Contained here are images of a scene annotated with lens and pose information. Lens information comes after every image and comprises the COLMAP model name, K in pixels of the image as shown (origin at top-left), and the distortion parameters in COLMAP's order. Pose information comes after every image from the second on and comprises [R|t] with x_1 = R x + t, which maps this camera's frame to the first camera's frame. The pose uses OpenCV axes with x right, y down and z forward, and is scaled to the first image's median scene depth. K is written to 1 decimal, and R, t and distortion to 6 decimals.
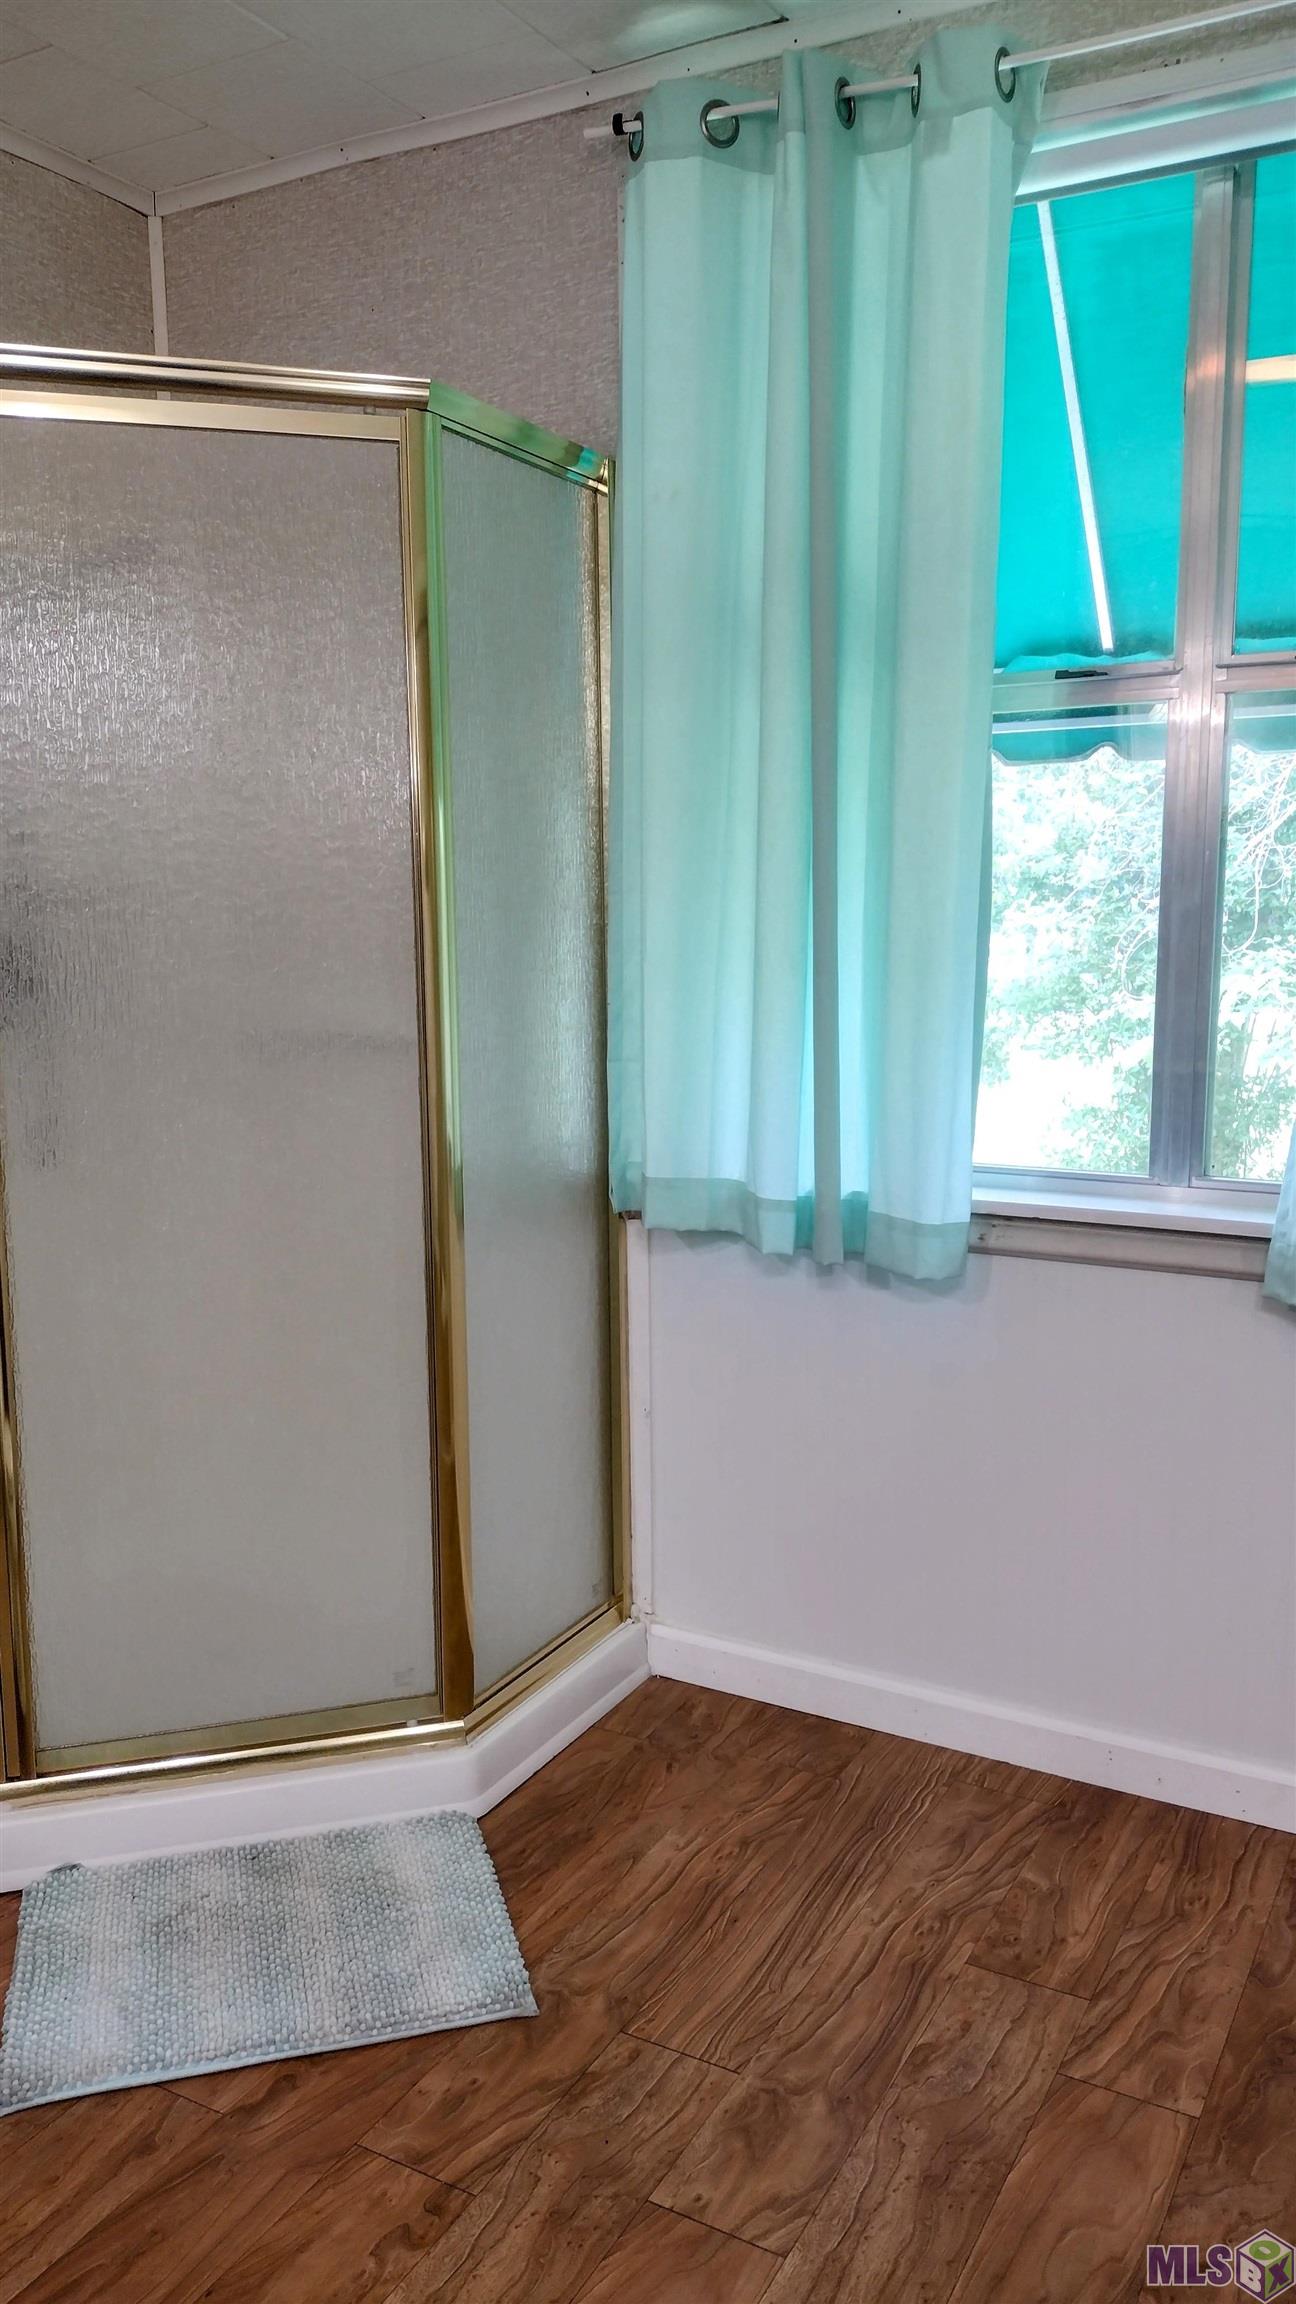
lens RADIAL K [[1717.9, 0, 642.7], [0, 1717.9, 1138.4], [0, 0, 1]] dist [0.035878, -0.019823]
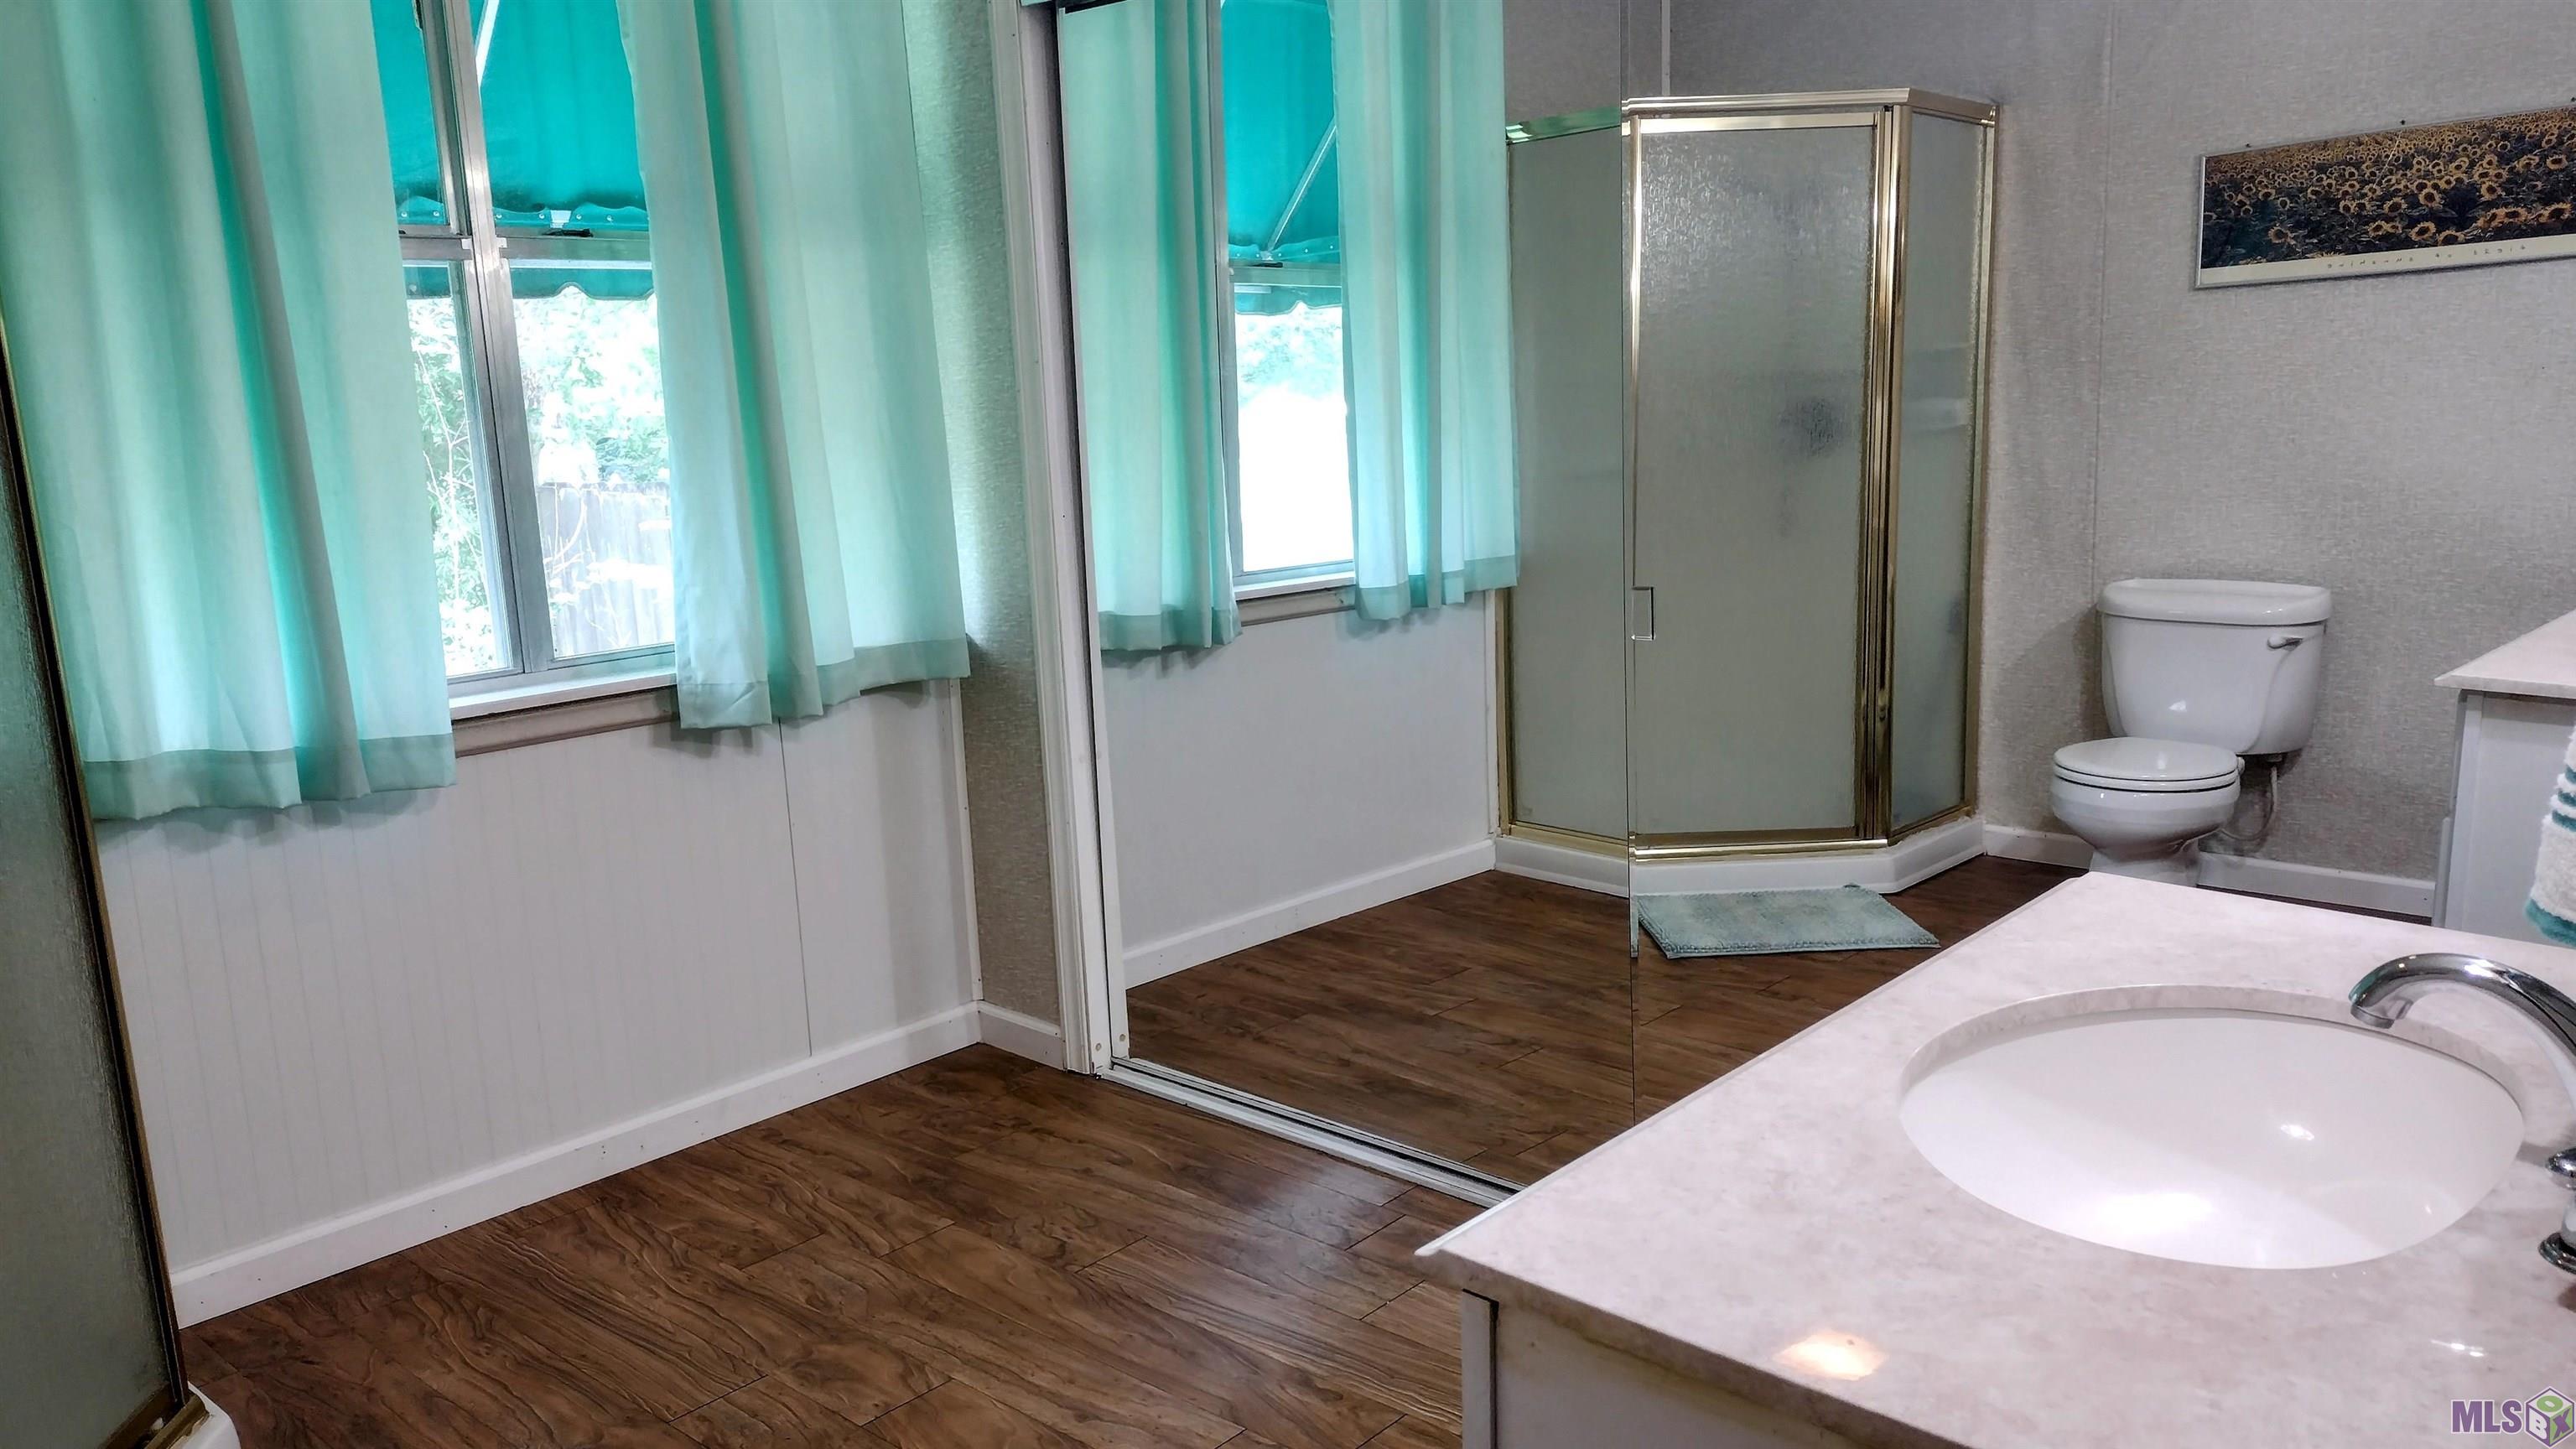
lens RADIAL K [[1920.7, 0, 1281.3], [0, 1920.7, 737.6], [0, 0, 1]] dist [0.035878, -0.019823]
pose [[0.231339, -0.191264, 0.953887, -0.944344], [0.169212, 0.973450, 0.154149, -0.051629], [-0.958045, 0.125749, 0.257561, 0.196095]]
